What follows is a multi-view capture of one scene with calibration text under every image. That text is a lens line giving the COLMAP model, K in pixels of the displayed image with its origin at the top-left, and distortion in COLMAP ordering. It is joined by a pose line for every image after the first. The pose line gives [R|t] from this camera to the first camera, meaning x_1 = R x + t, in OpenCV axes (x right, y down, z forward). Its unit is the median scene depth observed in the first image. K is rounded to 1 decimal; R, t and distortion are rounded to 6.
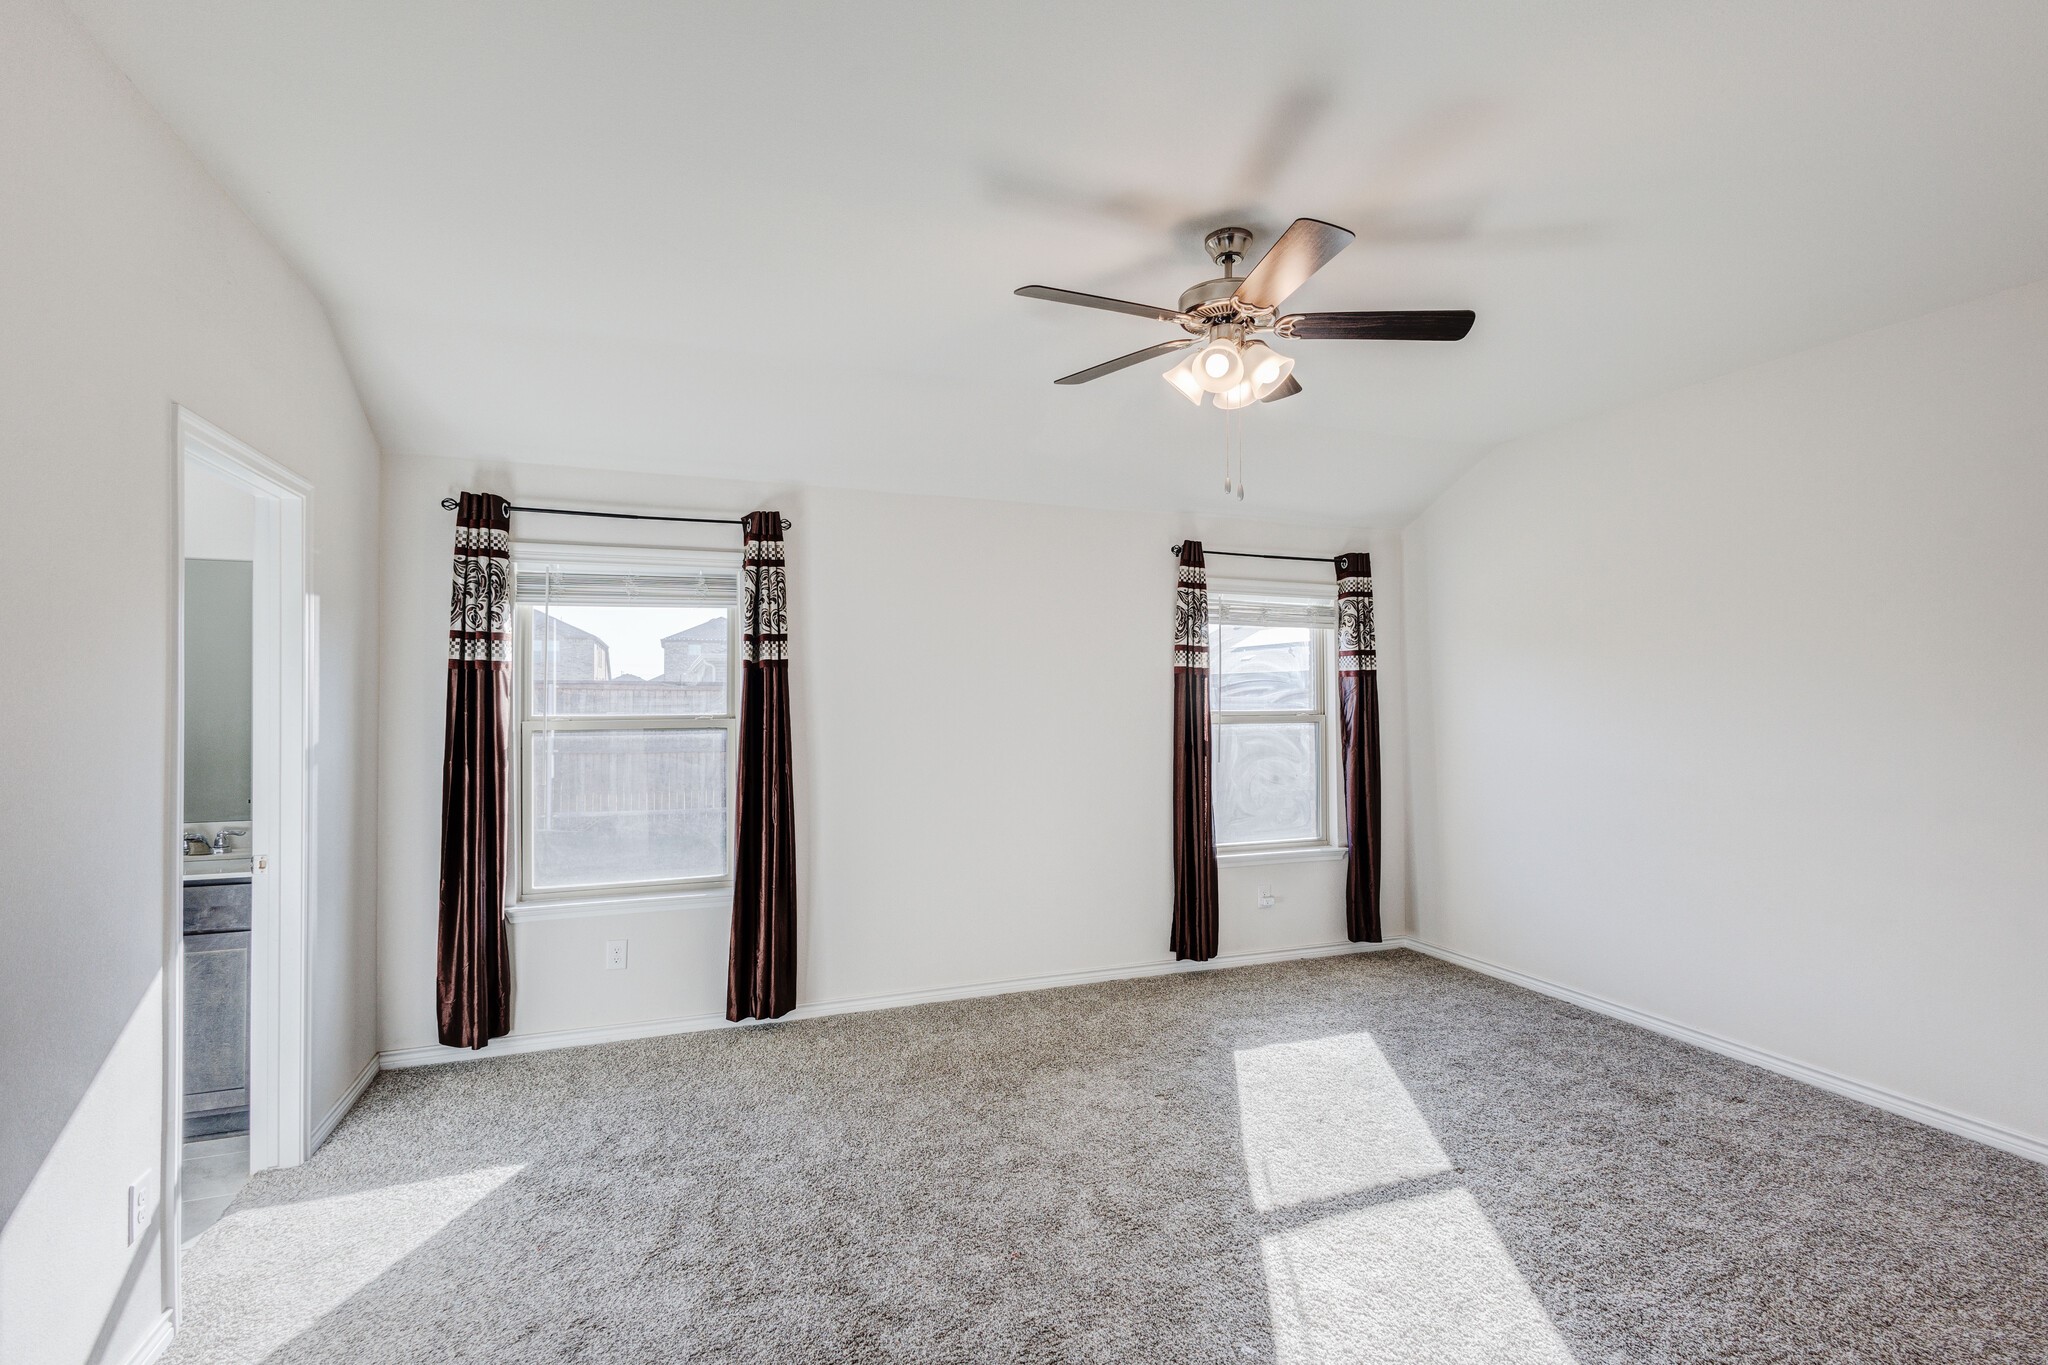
lens RADIAL K [[942.3, 0, 1054.1], [0, 942.3, 690.2], [0, 0, 1]] dist [0.013501, -0.004758]
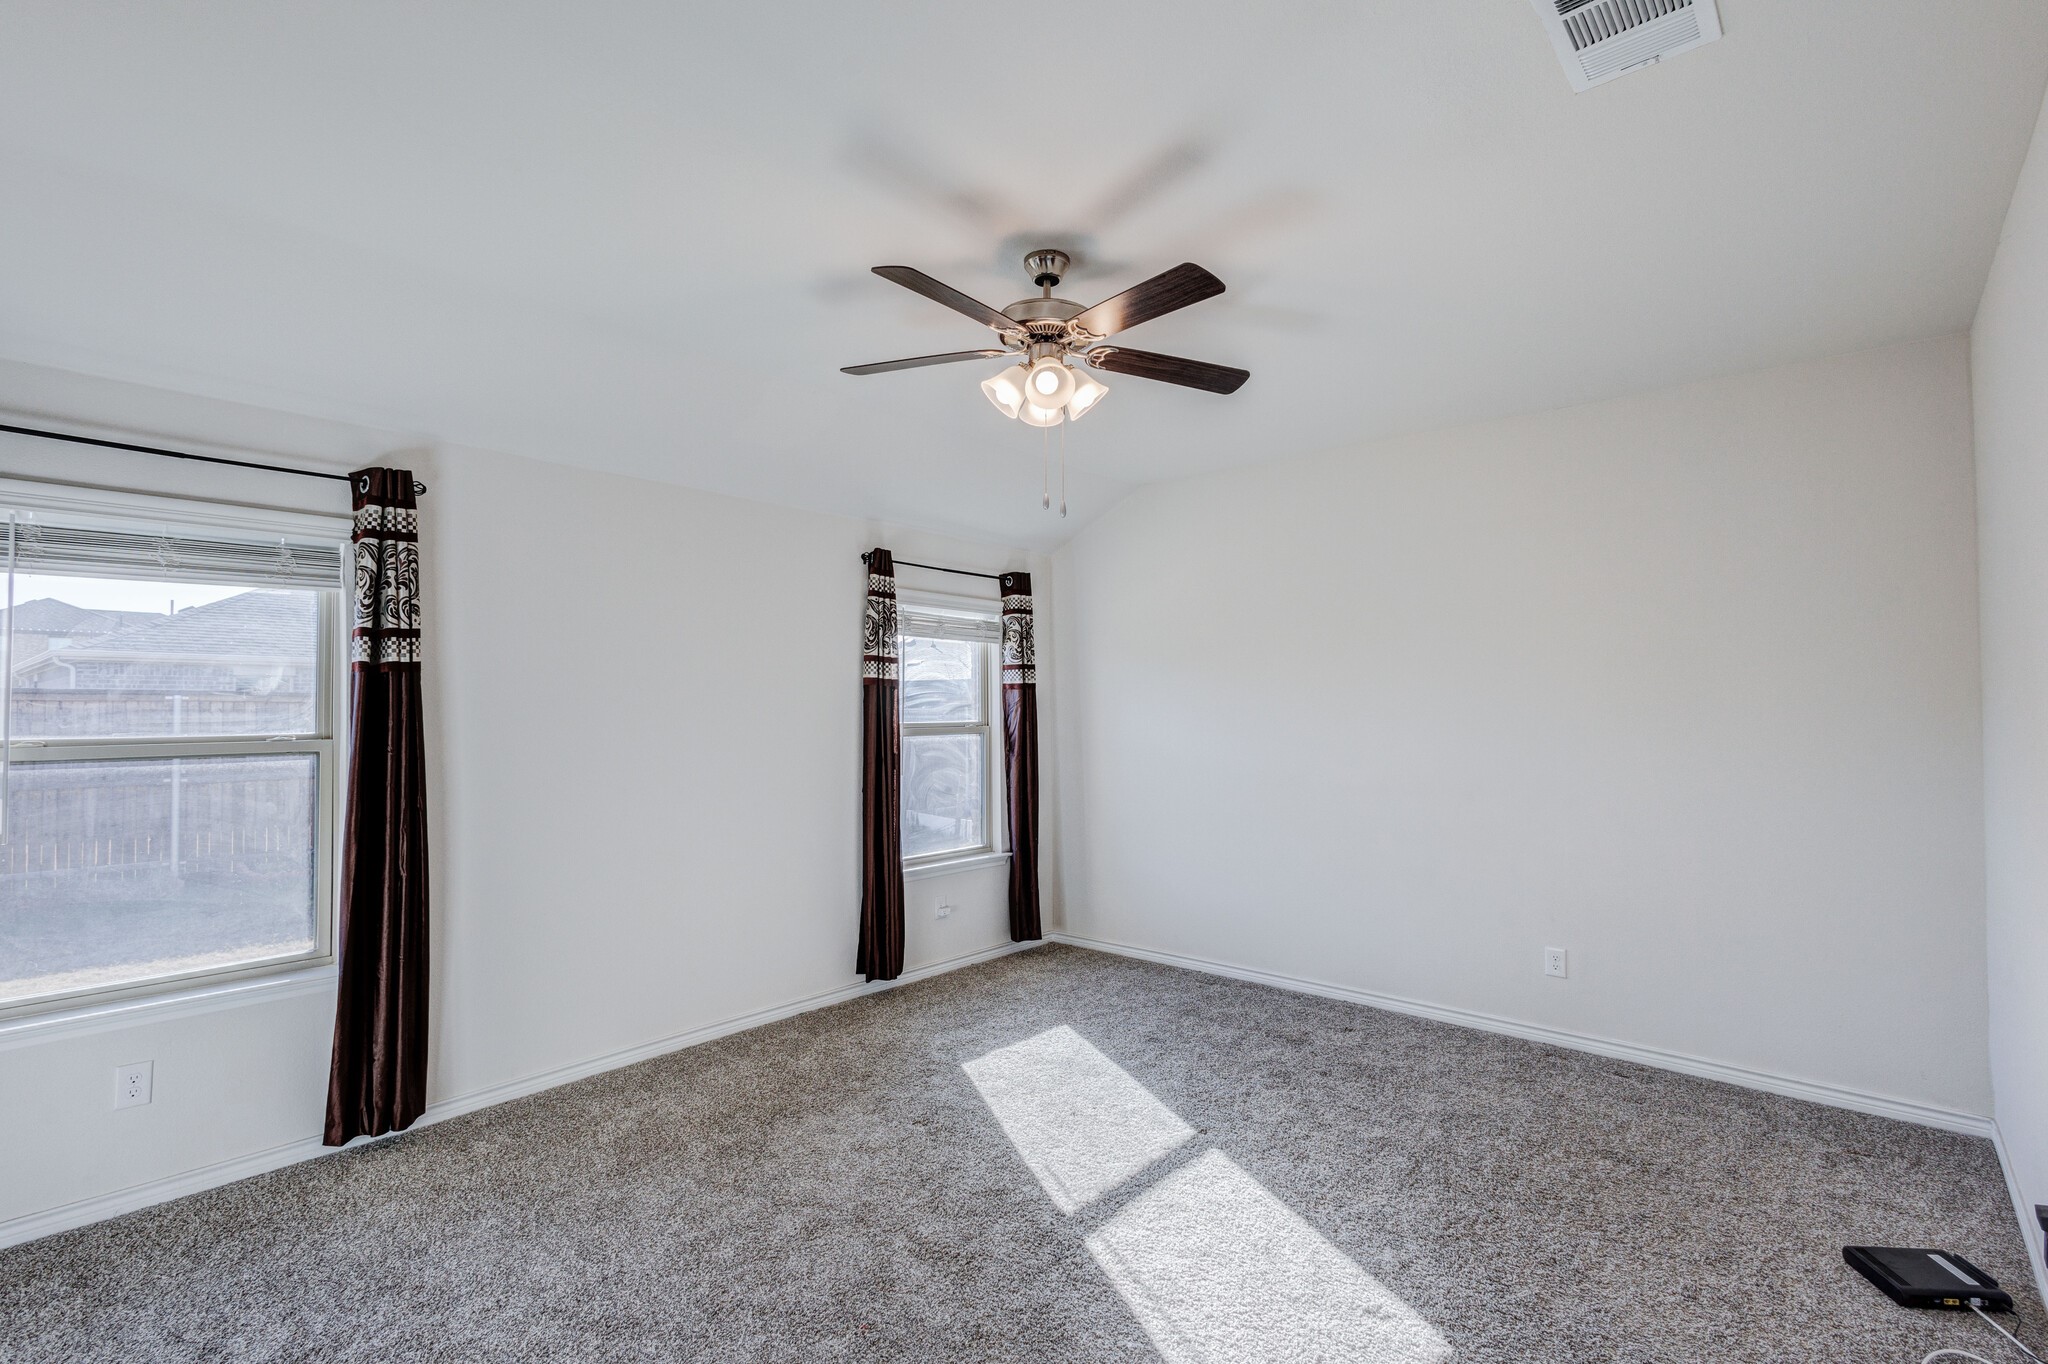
lens RADIAL K [[942.3, 0, 1052.1], [0, 942.3, 688.5], [0, 0, 1]] dist [0.013501, -0.004758]
pose [[0.883216, 0.008473, 0.468891, -0.193580], [-0.001757, 0.999890, -0.014758, 0.000123], [-0.468964, 0.012211, 0.883133, 0.068552]]
